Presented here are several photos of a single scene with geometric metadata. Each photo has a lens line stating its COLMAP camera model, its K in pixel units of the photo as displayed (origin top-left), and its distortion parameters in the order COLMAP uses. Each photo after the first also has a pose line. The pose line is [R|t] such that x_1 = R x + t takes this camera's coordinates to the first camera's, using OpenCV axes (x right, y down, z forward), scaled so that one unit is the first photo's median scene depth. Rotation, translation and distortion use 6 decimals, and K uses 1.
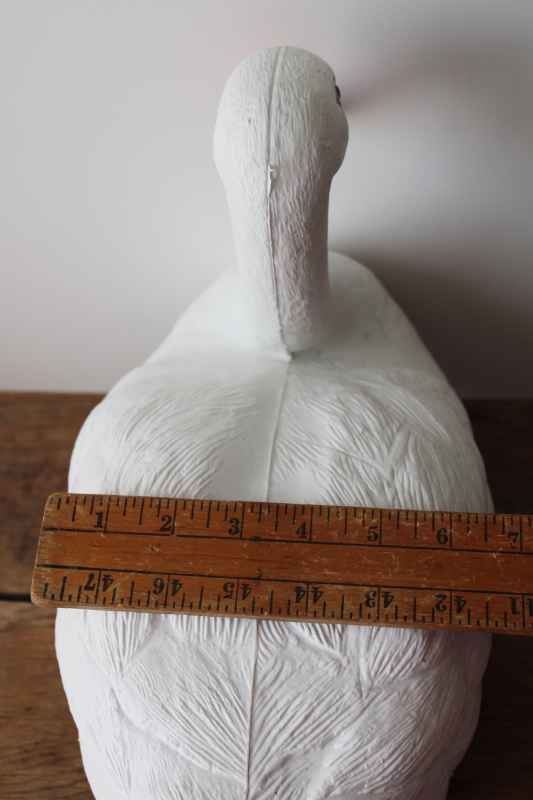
lens RADIAL K [[1064.2, 0, 266.5], [0, 1064.2, 400.0], [0, 0, 1]] dist [-0.086284, 0.107866]
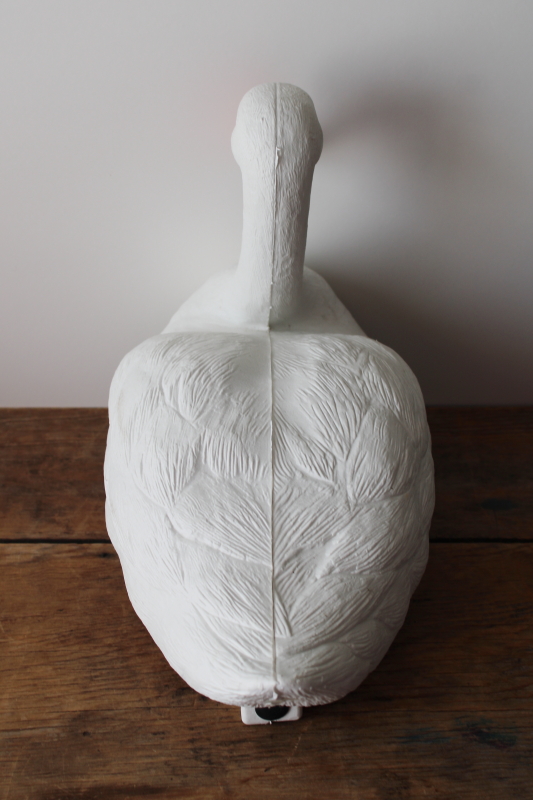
lens RADIAL K [[1064.2, 0, 266.5], [0, 1064.2, 400.0], [0, 0, 1]] dist [-0.086284, 0.107866]
pose [[0.994423, -0.002308, 0.105436, -0.163733], [0.018539, 0.988017, -0.153226, 0.342869], [-0.103819, 0.154326, 0.982550, -0.381642]]
